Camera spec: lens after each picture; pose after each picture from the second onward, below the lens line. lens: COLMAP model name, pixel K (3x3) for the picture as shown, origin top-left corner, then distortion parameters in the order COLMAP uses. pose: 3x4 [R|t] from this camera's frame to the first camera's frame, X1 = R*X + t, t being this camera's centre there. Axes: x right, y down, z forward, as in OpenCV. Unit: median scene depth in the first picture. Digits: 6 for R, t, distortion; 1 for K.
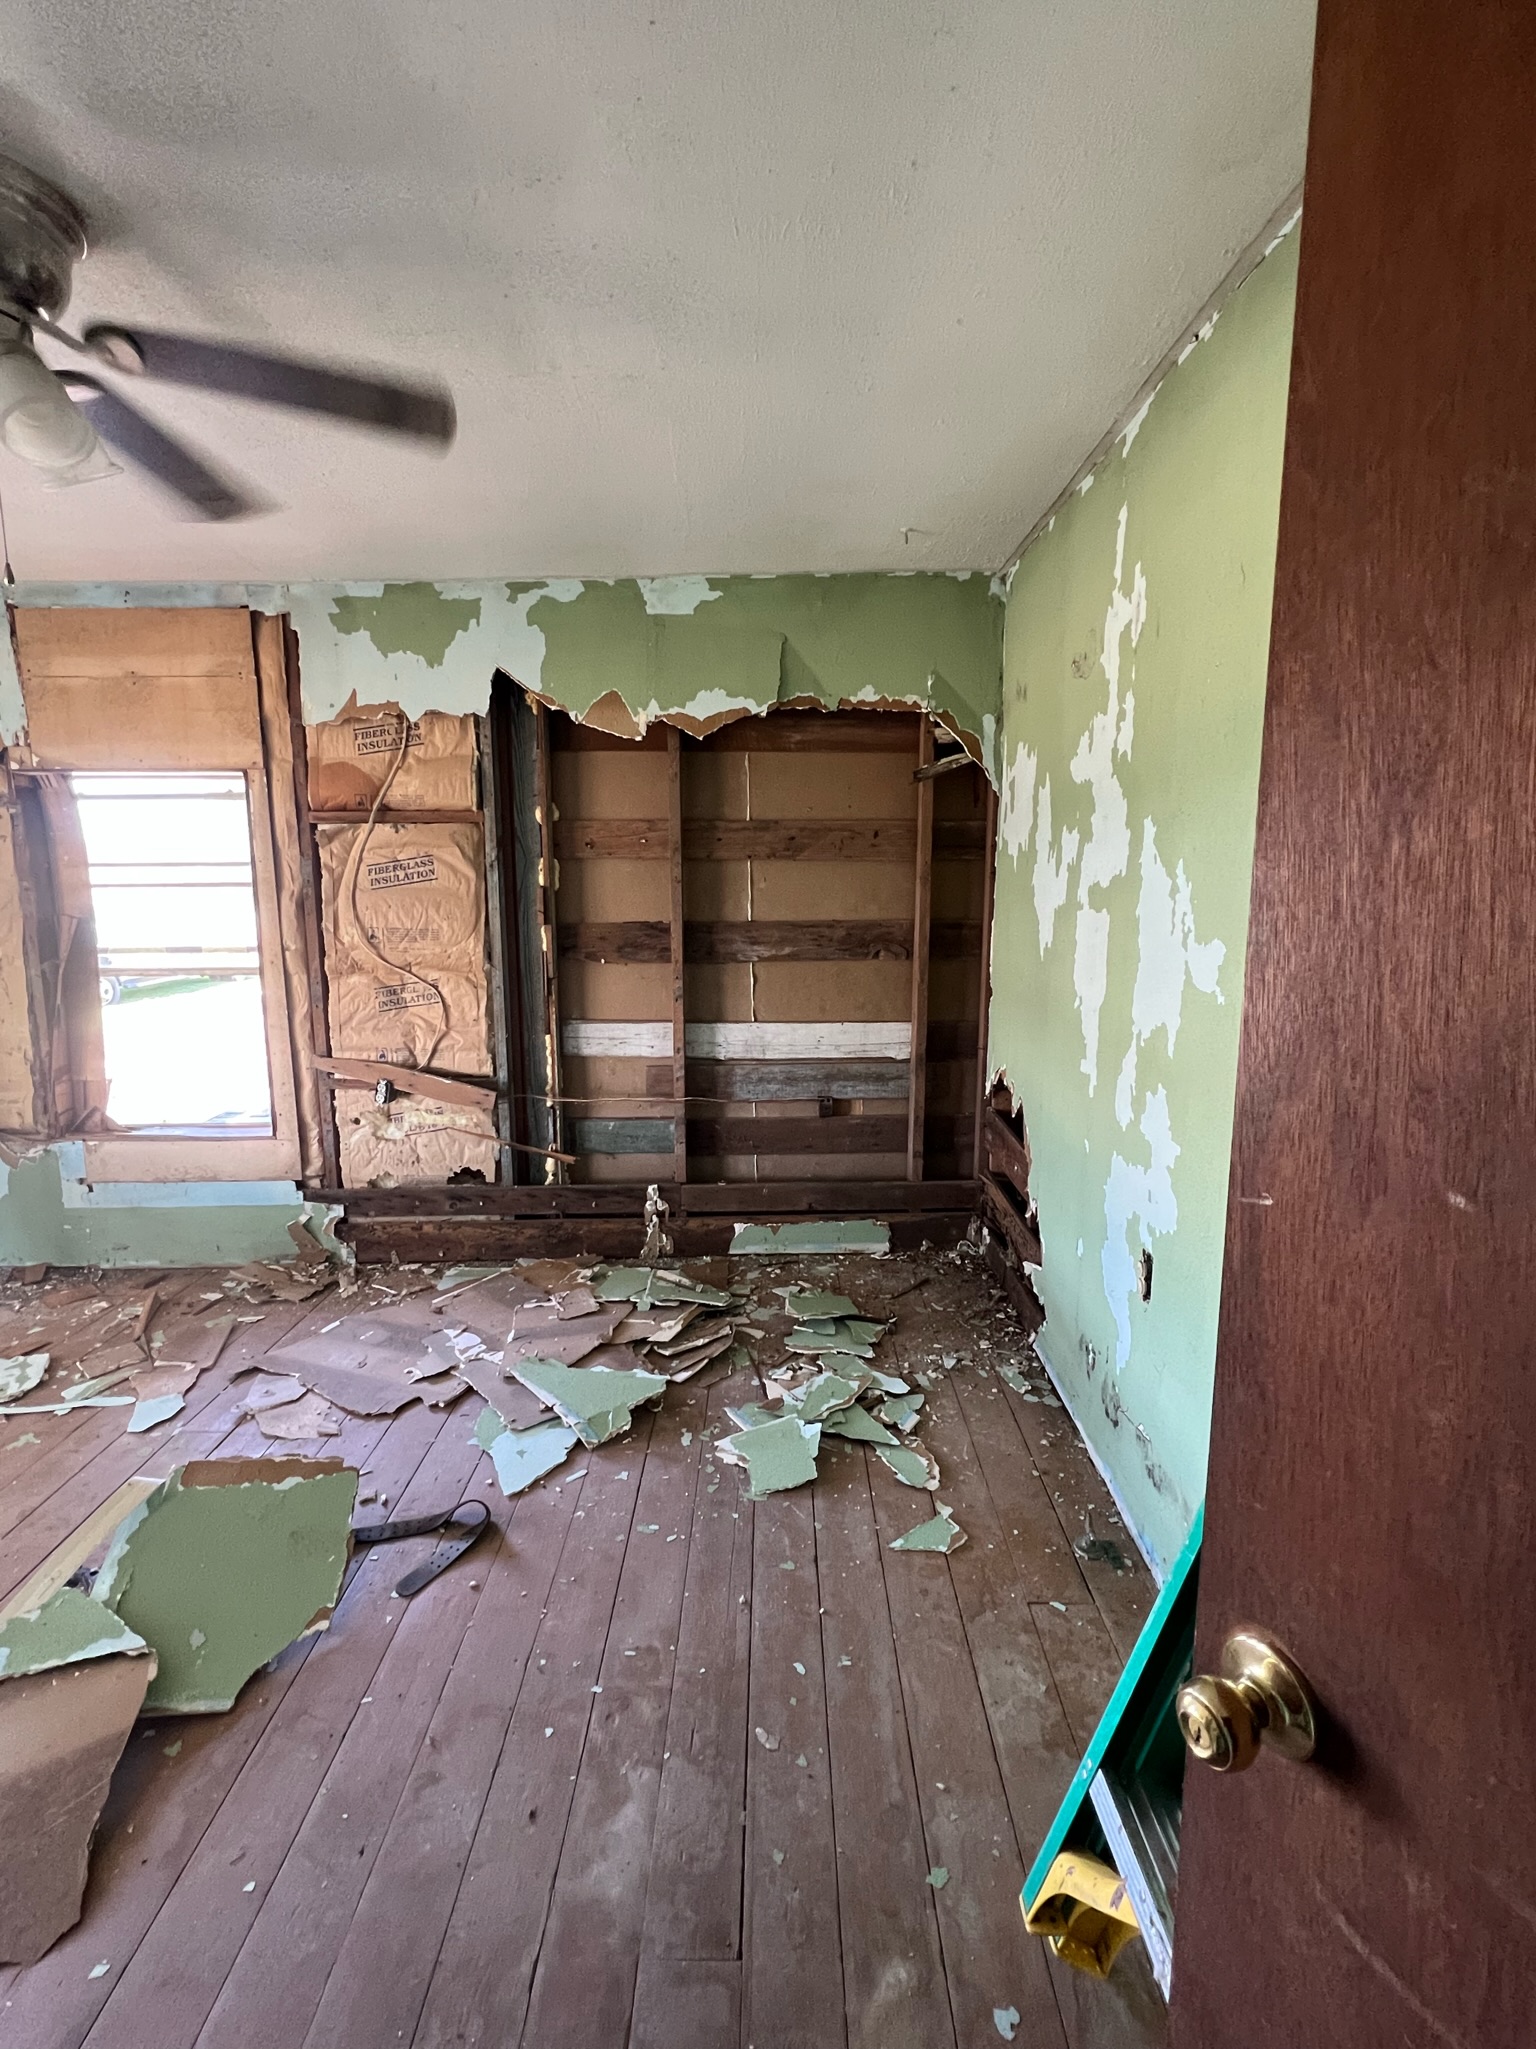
lens RADIAL K [[937.1, 0, 762.6], [0, 937.1, 1017.1], [0, 0, 1]] dist [-0.002441, 0.000831]
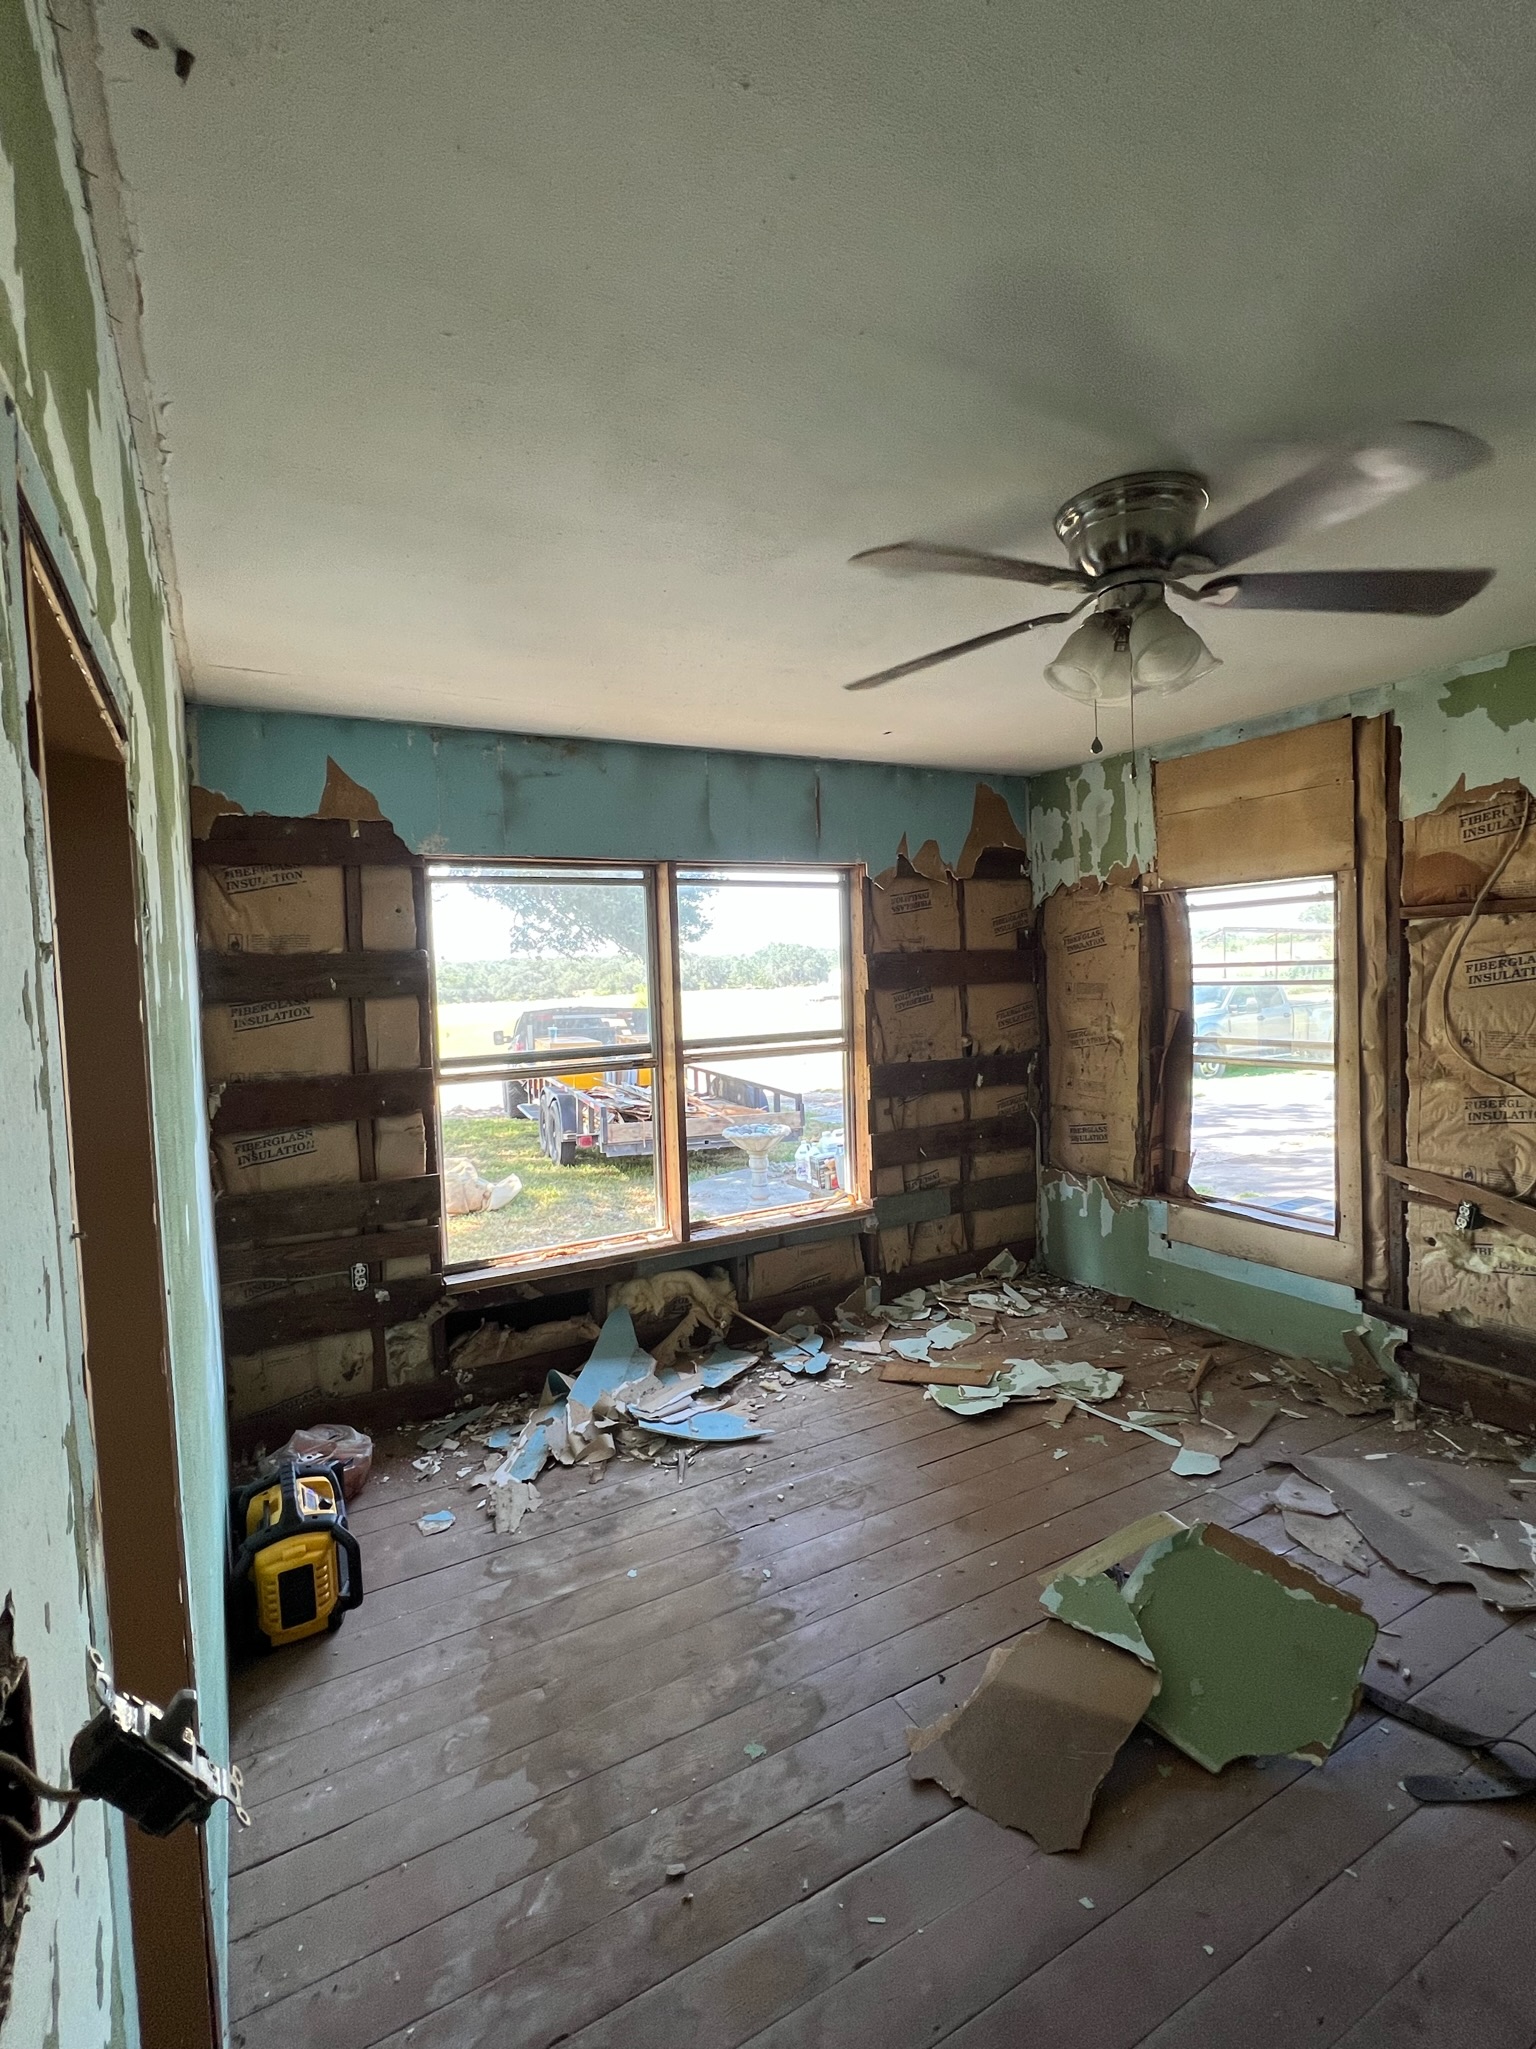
lens RADIAL K [[937.1, 0, 752.0], [0, 937.1, 1010.7], [0, 0, 1]] dist [-0.002441, 0.000831]
pose [[0.474175, 0.023104, -0.880128, 0.049646], [-0.099802, 0.994623, -0.027659, -0.021444], [0.874756, 0.100954, 0.473931, -0.028013]]
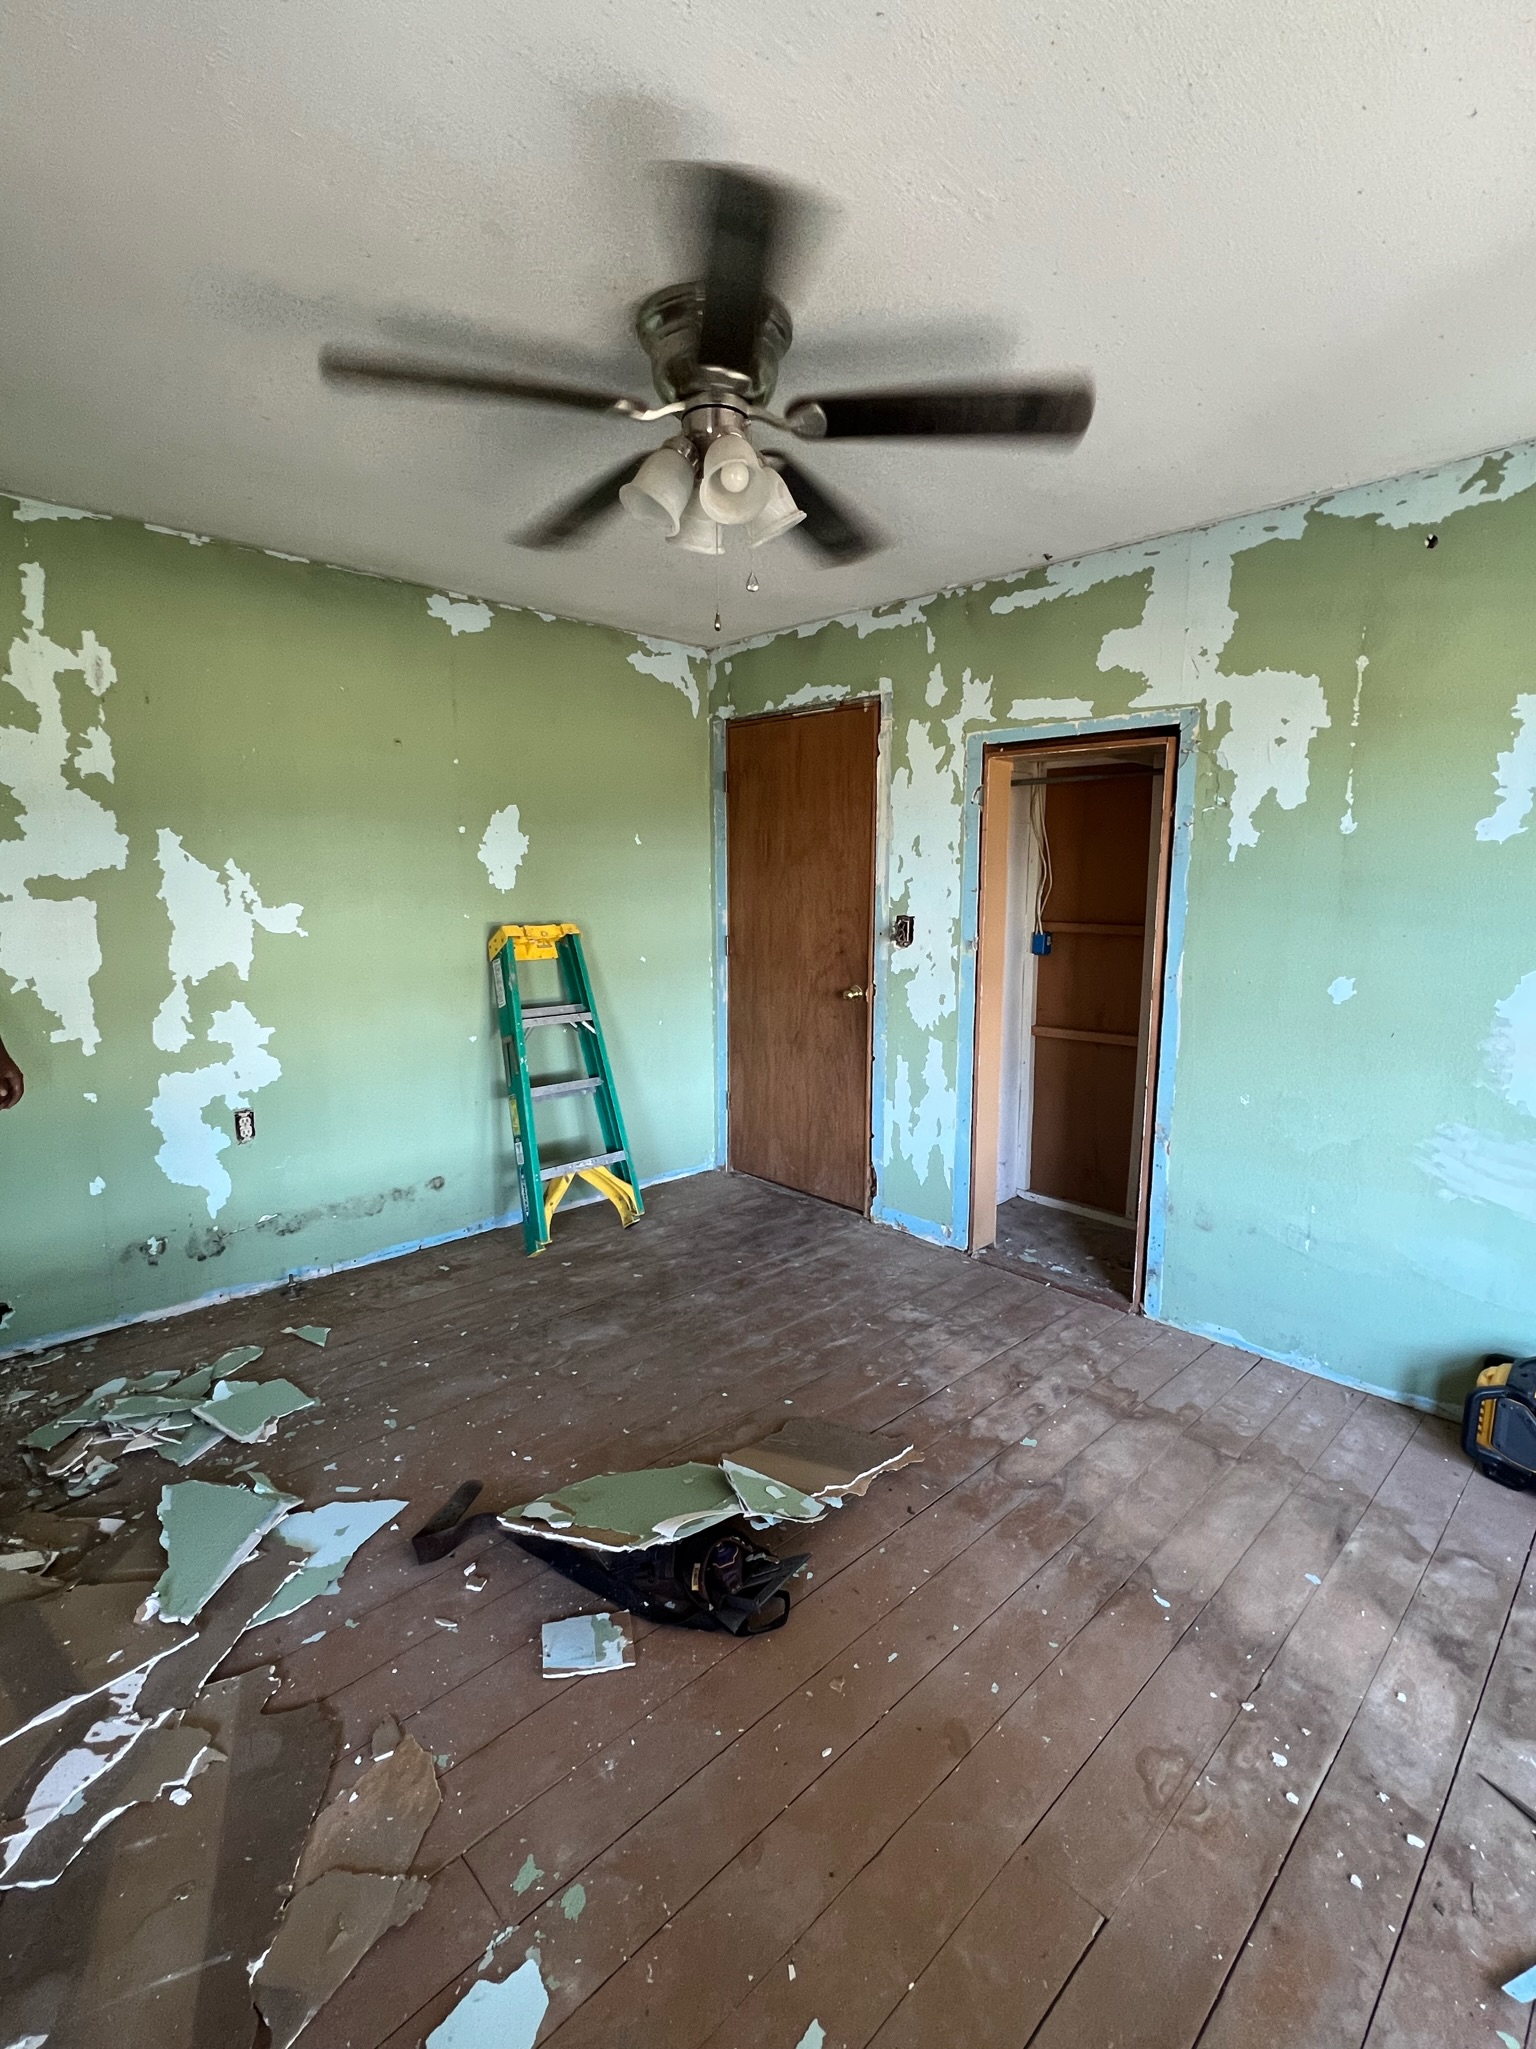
lens RADIAL K [[937.1, 0, 763.7], [0, 937.1, 1024.2], [0, 0, 1]] dist [-0.002441, 0.000831]
pose [[-0.697671, -0.111941, 0.707619, -0.793911], [0.113604, 0.957934, 0.263546, -0.123588], [-0.707354, 0.264256, -0.655606, 0.846745]]
